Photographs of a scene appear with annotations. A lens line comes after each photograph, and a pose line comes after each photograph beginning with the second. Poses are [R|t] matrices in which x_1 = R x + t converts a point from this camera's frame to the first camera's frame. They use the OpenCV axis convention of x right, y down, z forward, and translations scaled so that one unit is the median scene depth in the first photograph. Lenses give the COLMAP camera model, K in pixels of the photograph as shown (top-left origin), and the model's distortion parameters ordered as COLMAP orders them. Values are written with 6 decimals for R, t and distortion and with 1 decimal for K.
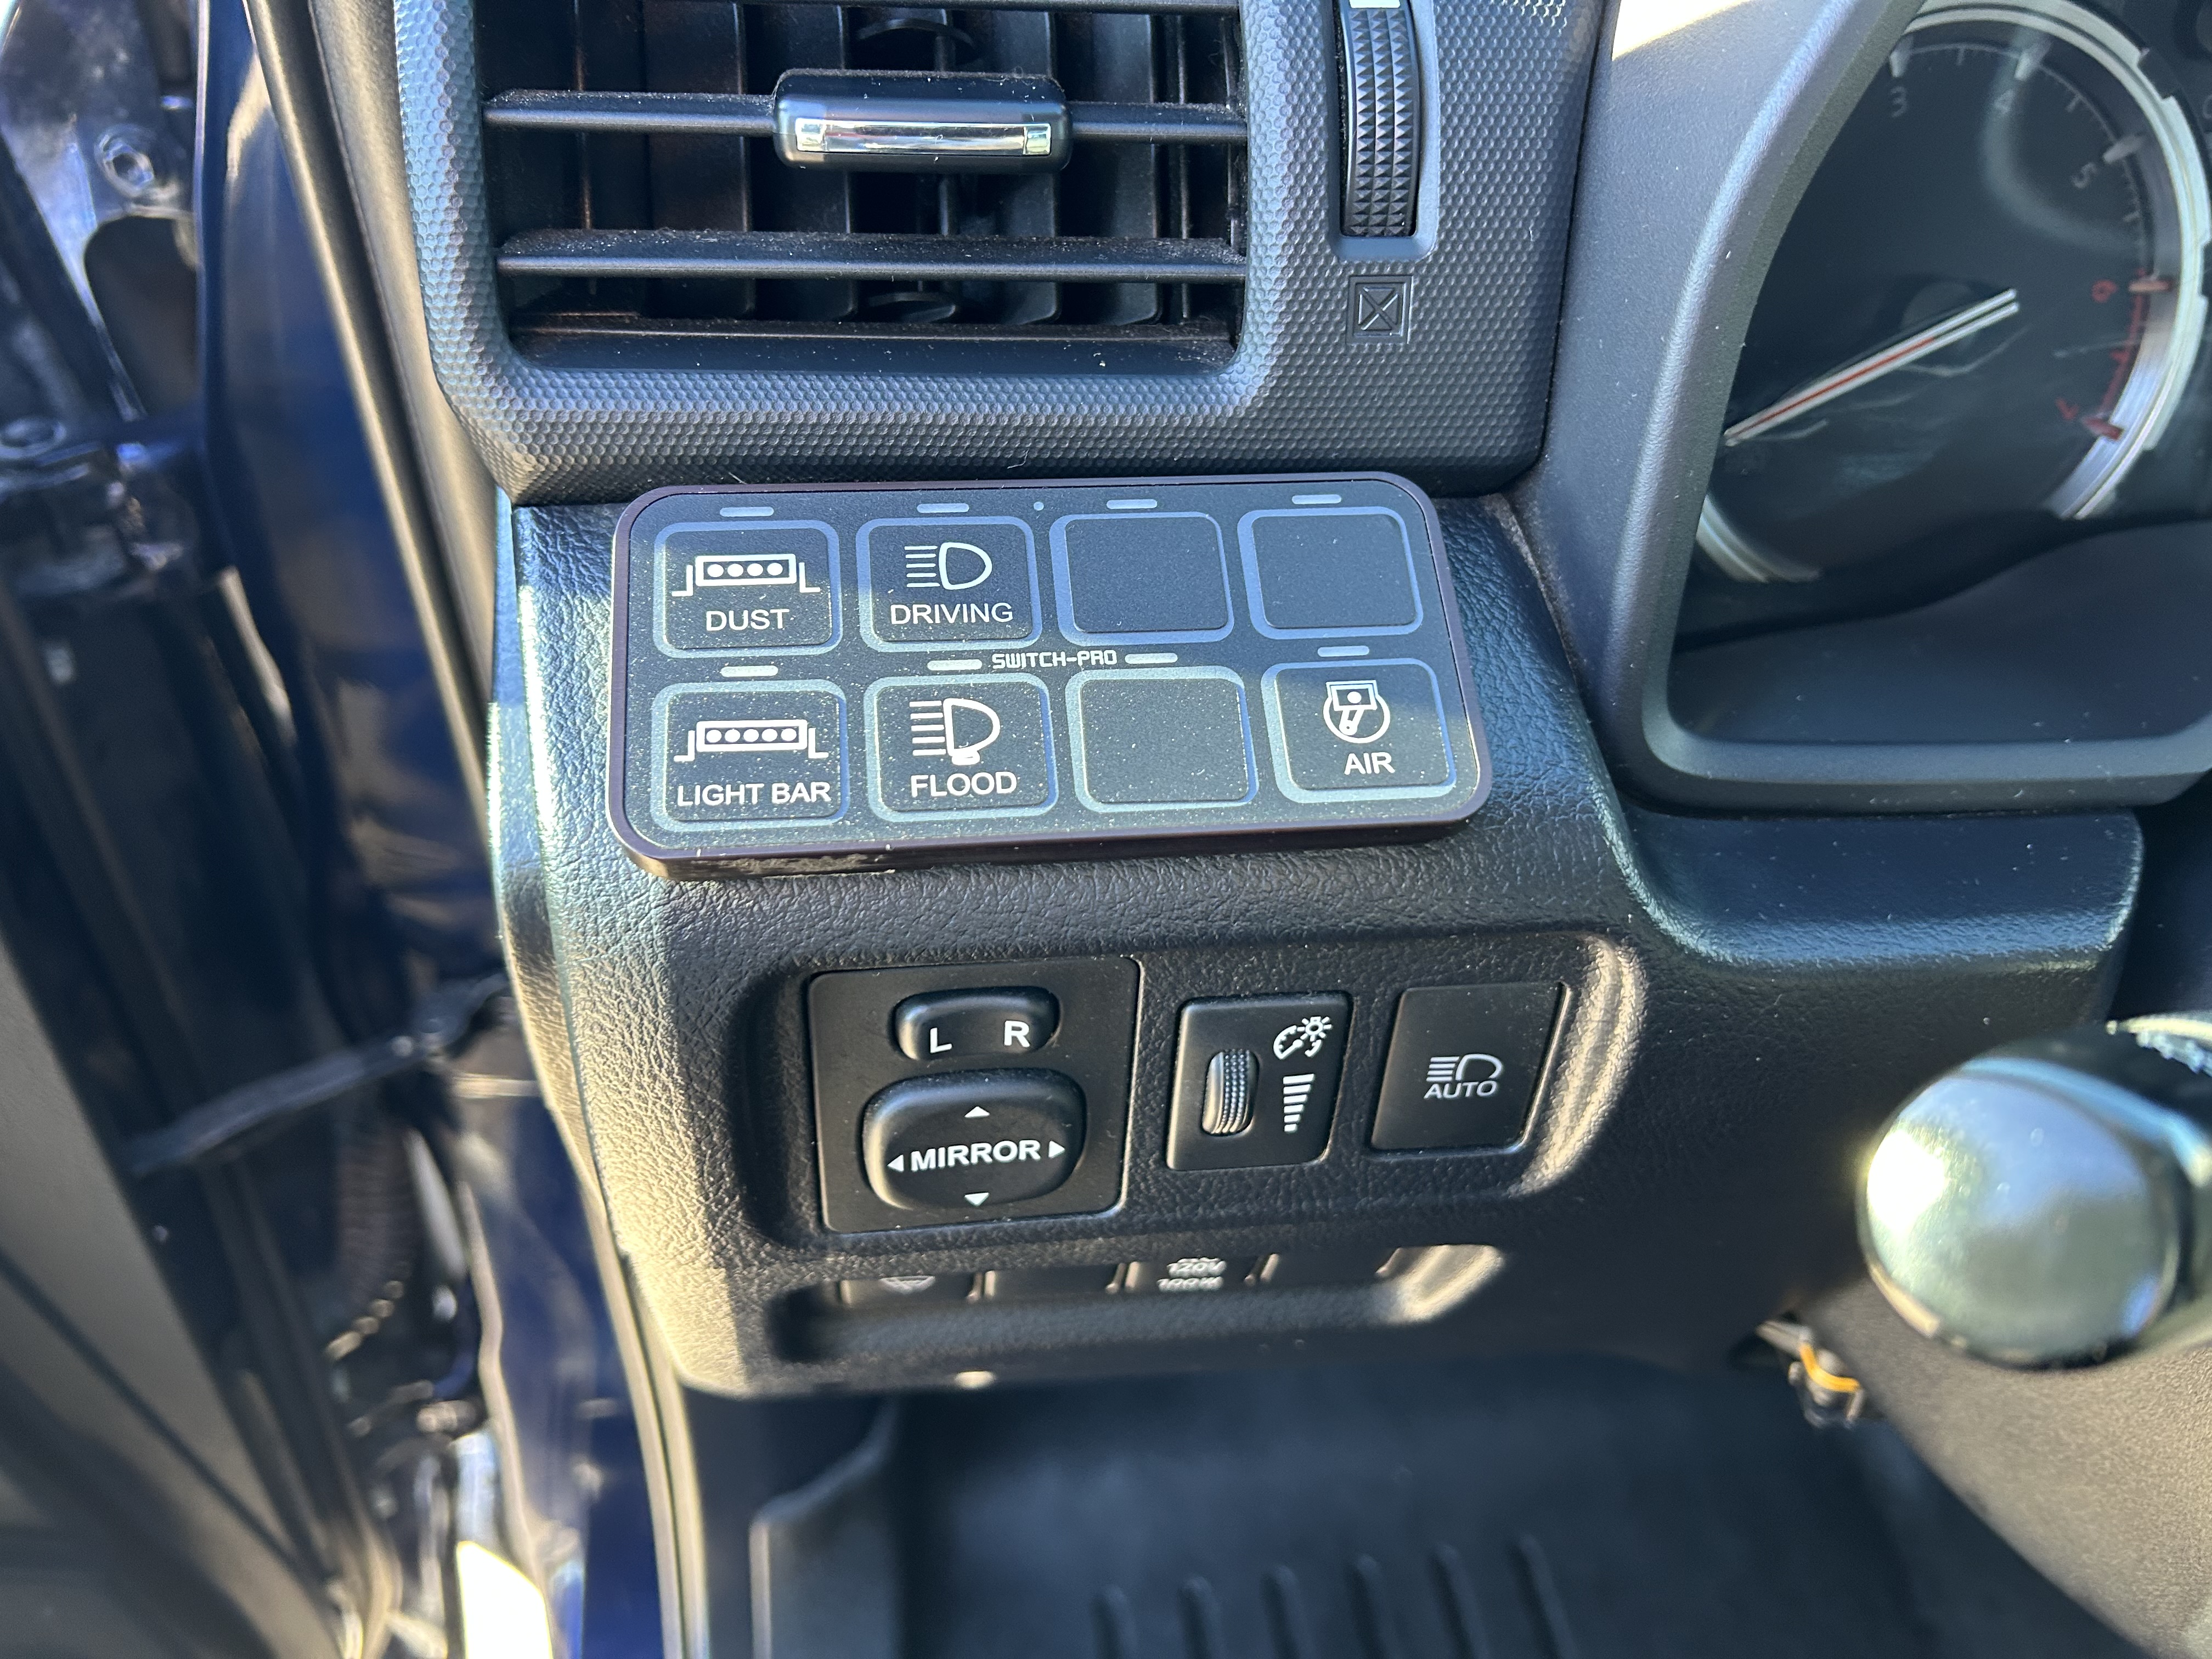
lens RADIAL K [[1688.0, 0, 1118.8], [0, 1688.0, 814.9], [0, 0, 1]] dist [0.048988, -0.059502]
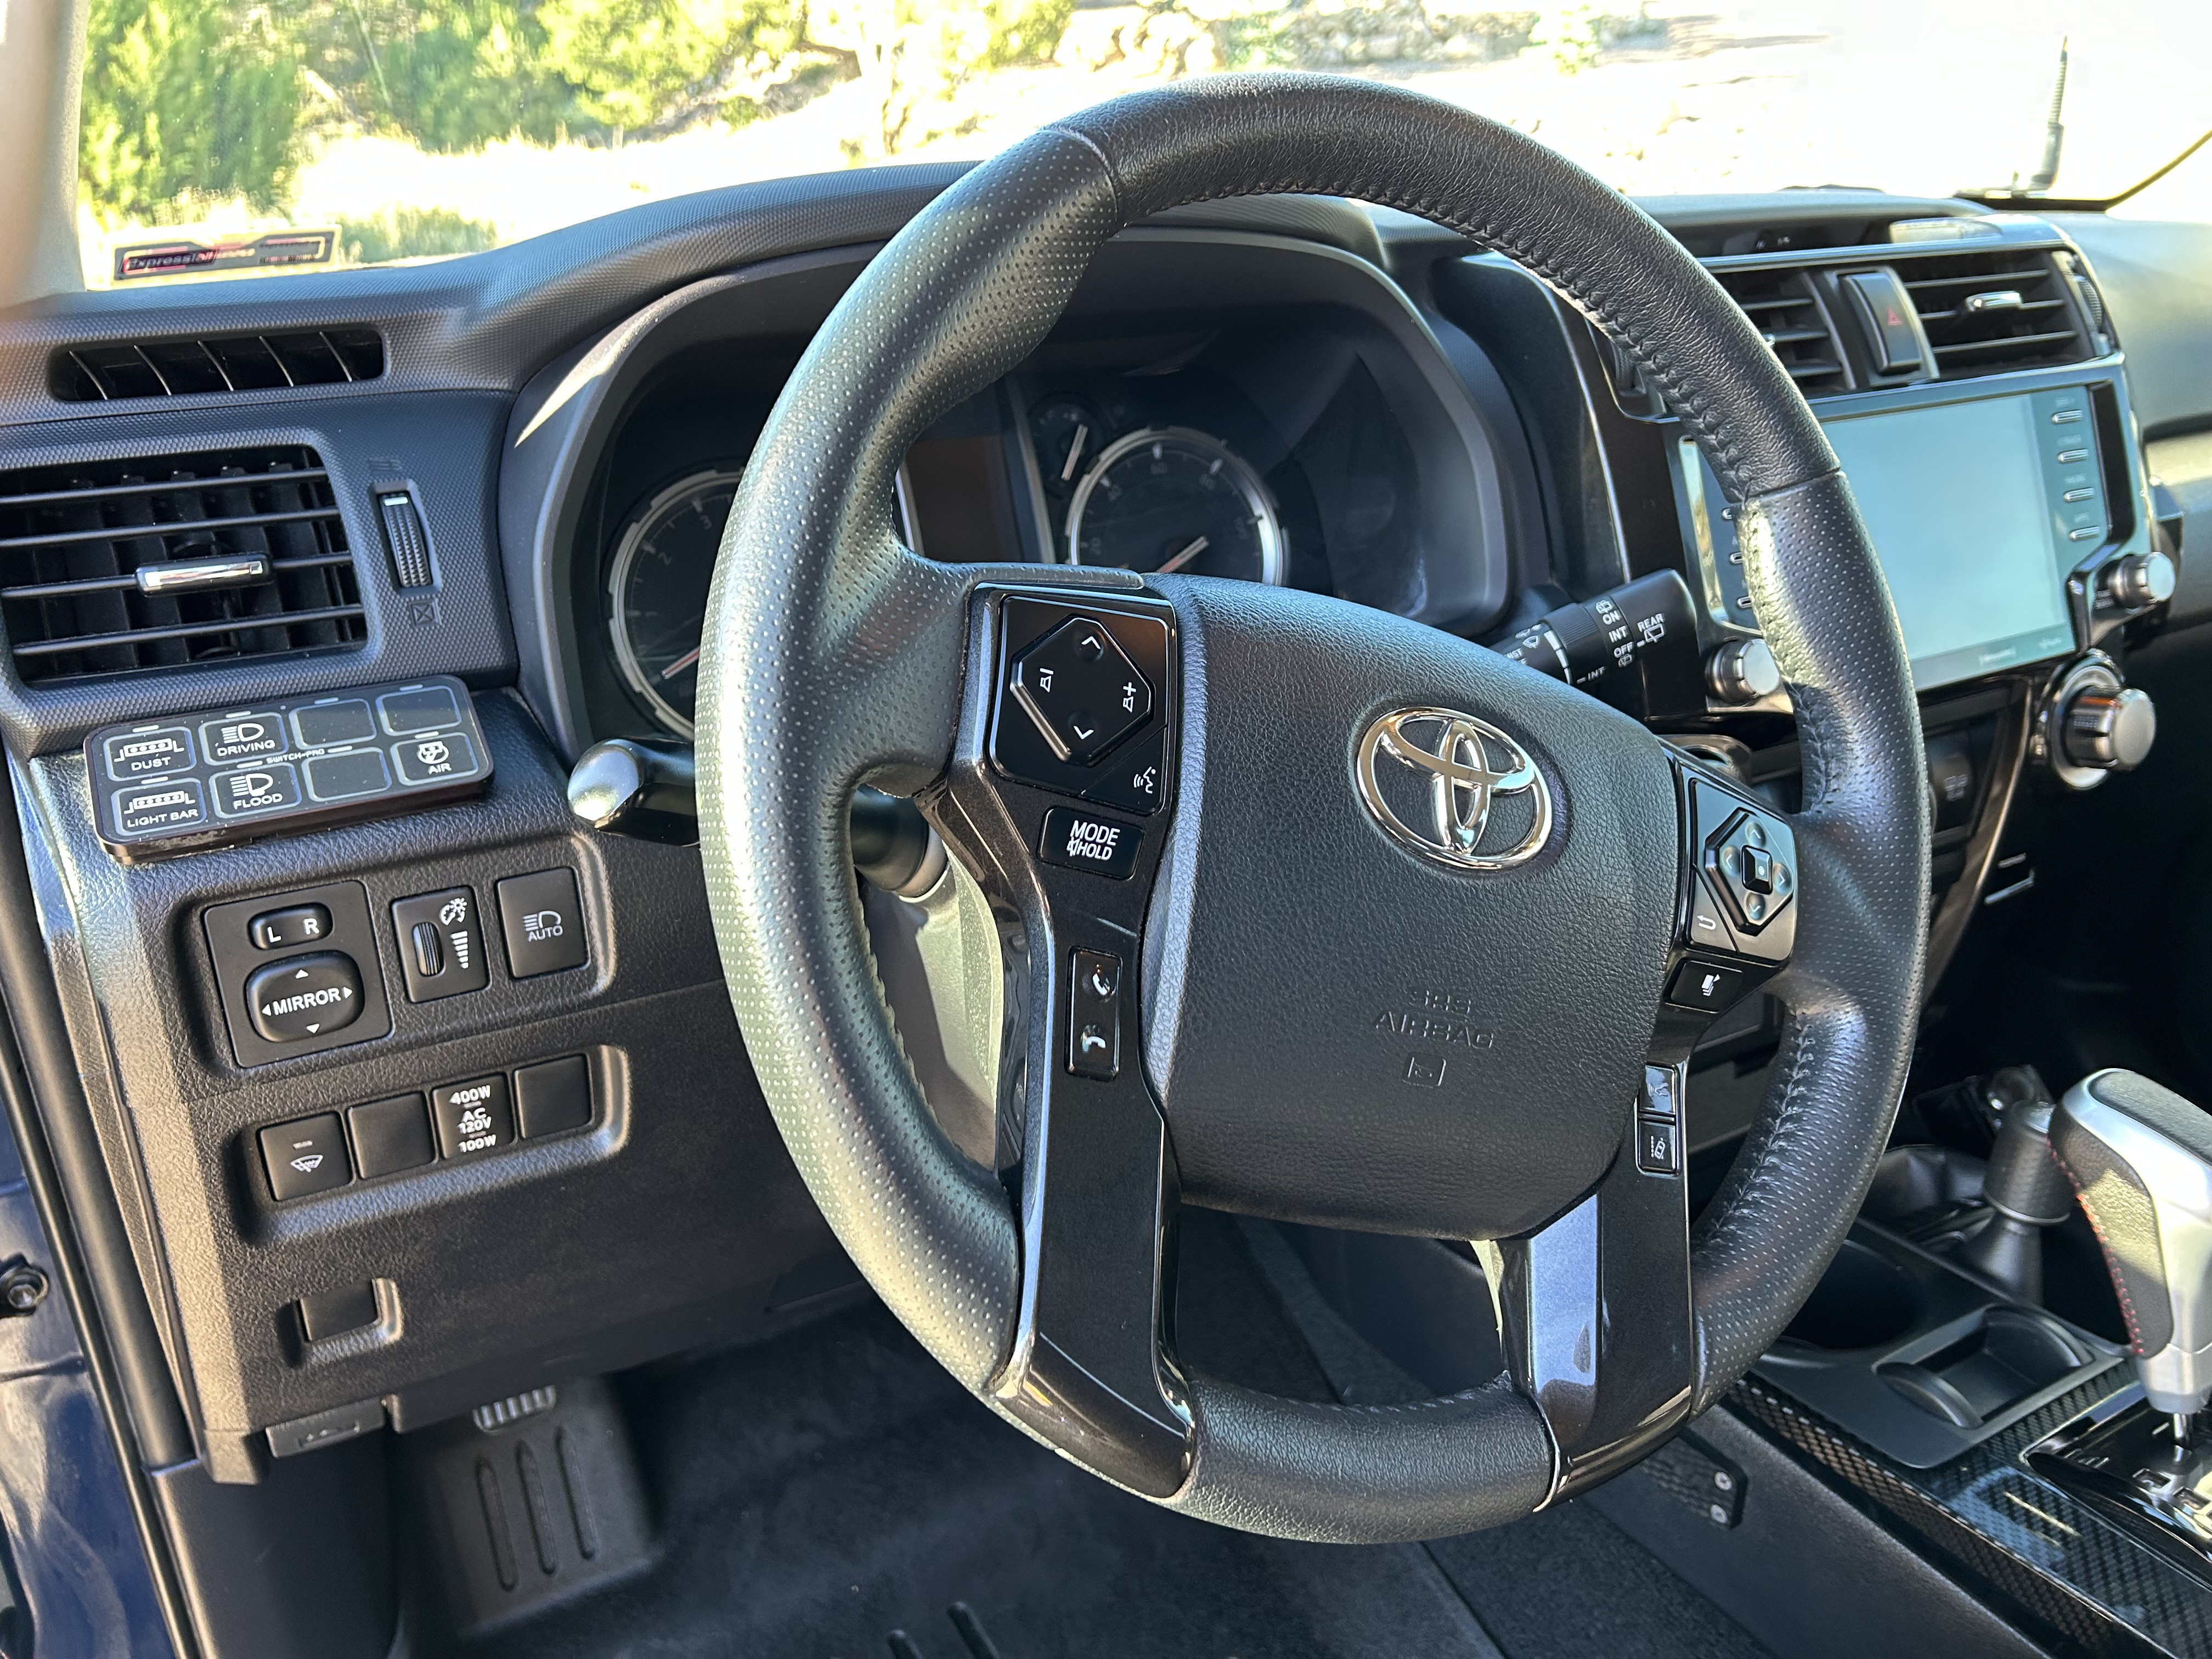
lens RADIAL K [[1688.0, 0, 1092.0], [0, 1688.0, 833.6], [0, 0, 1]] dist [0.048988, -0.059502]
pose [[0.936422, -0.198617, 0.289250, 0.296891], [0.274100, 0.928733, -0.249650, 0.911907], [-0.219051, 0.313061, 0.924126, -1.425194]]
